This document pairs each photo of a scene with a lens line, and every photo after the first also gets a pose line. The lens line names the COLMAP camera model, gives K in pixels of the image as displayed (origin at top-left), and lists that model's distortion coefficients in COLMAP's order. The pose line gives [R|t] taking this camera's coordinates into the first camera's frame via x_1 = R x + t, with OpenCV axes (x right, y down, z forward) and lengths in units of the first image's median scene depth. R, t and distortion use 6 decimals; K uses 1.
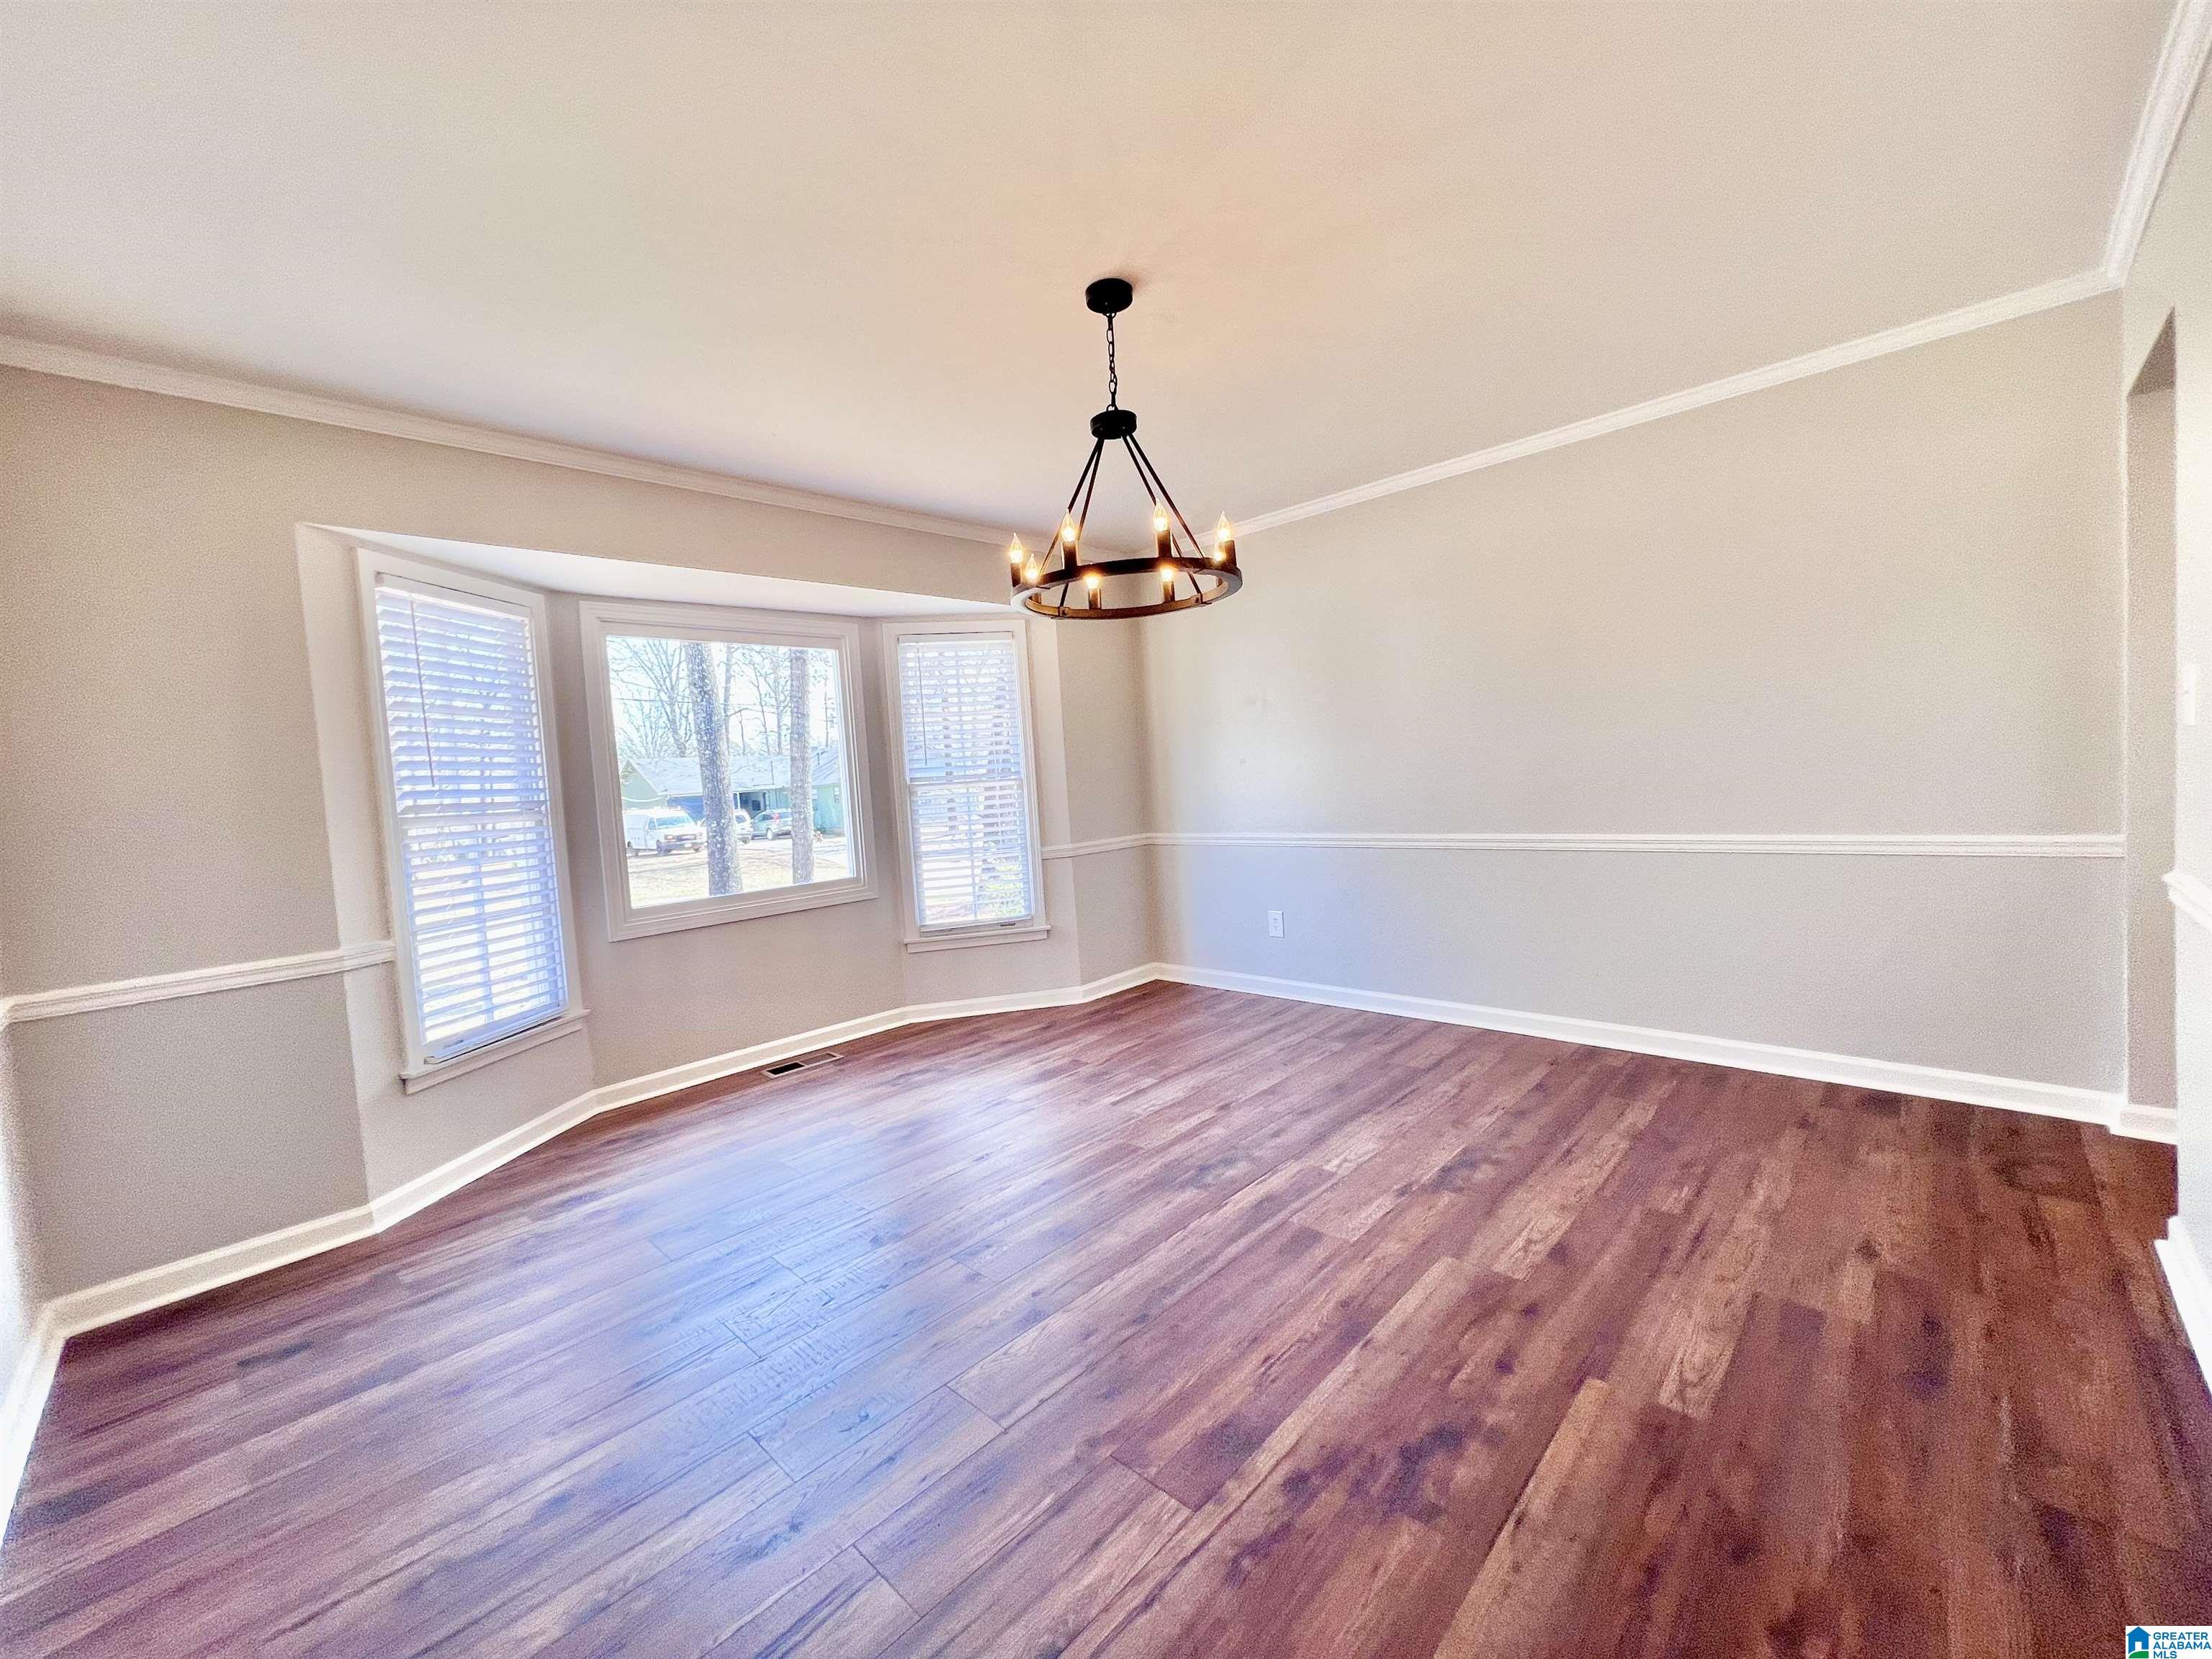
lens RADIAL K [[887.2, 0, 1101.0], [0, 887.2, 826.2], [0, 0, 1]] dist [-0.001314, 0.000485]
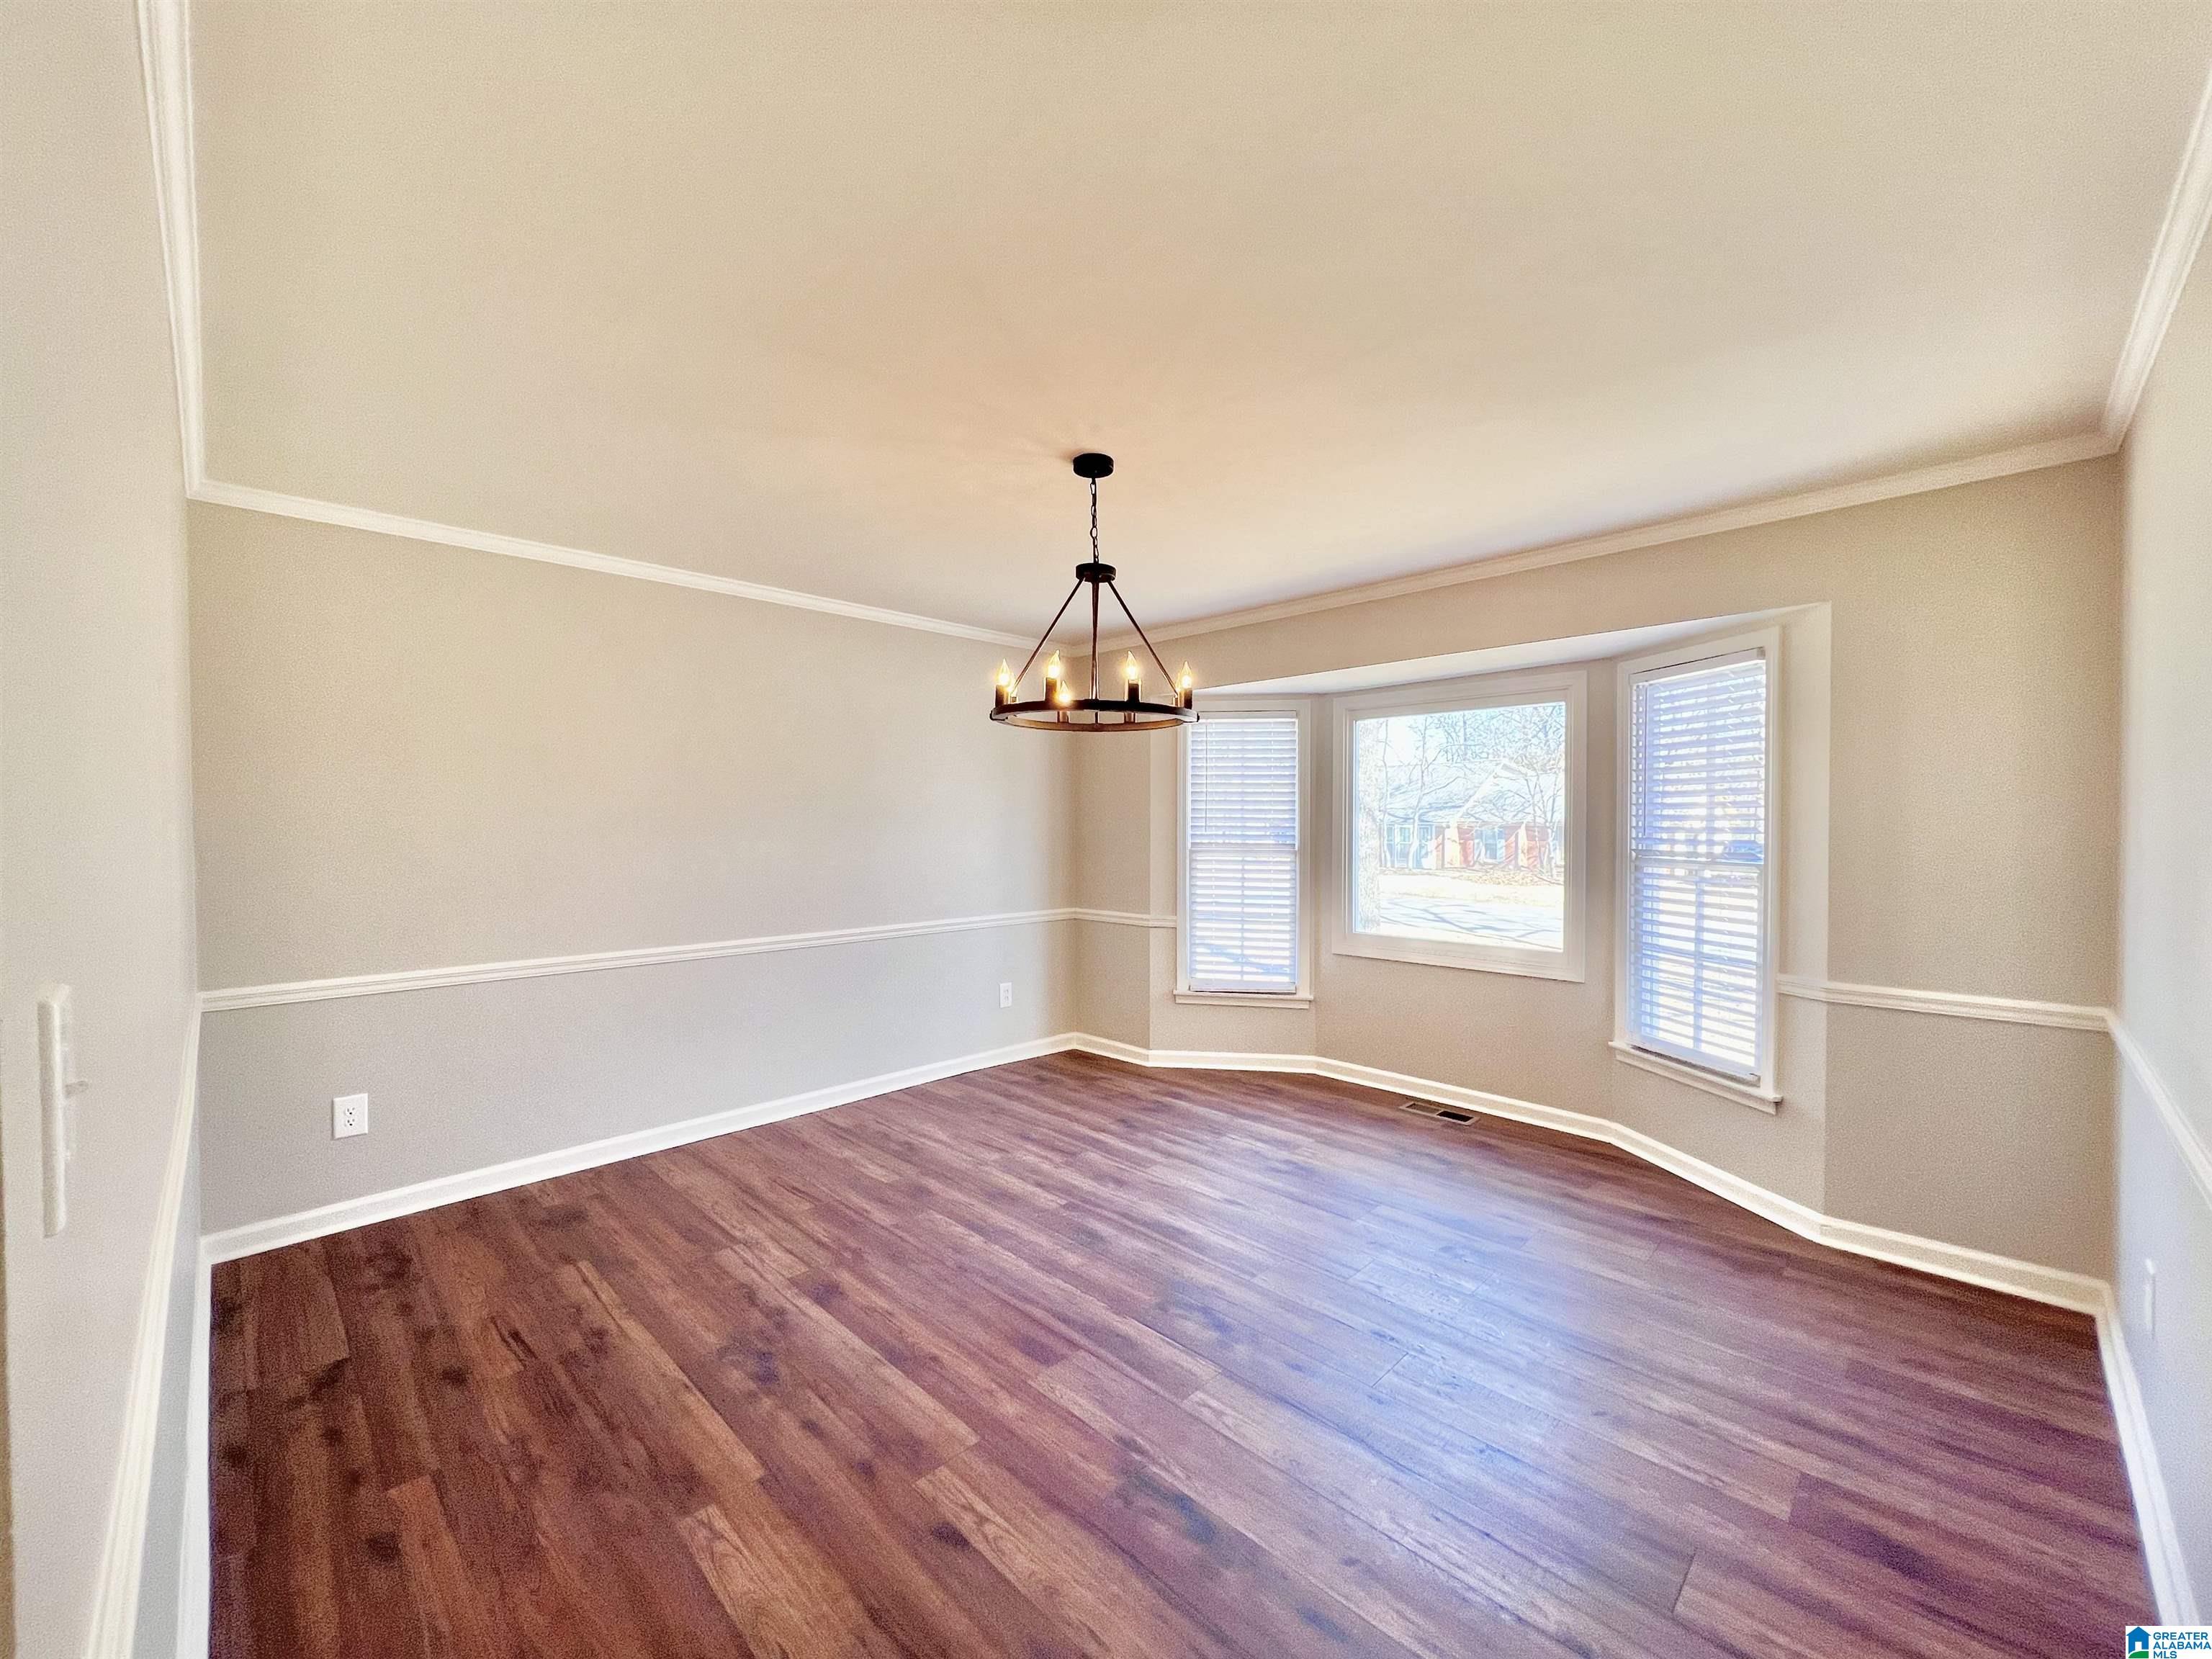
lens RADIAL K [[879.5, 0, 1103.2], [0, 879.5, 823.6], [0, 0, 1]] dist [-0.001369, 0.000503]
pose [[-0.019320, 0.068338, -0.997475, 1.032816], [-0.052374, 0.996222, 0.069266, -0.186033], [0.998441, 0.053580, -0.015668, 0.909966]]
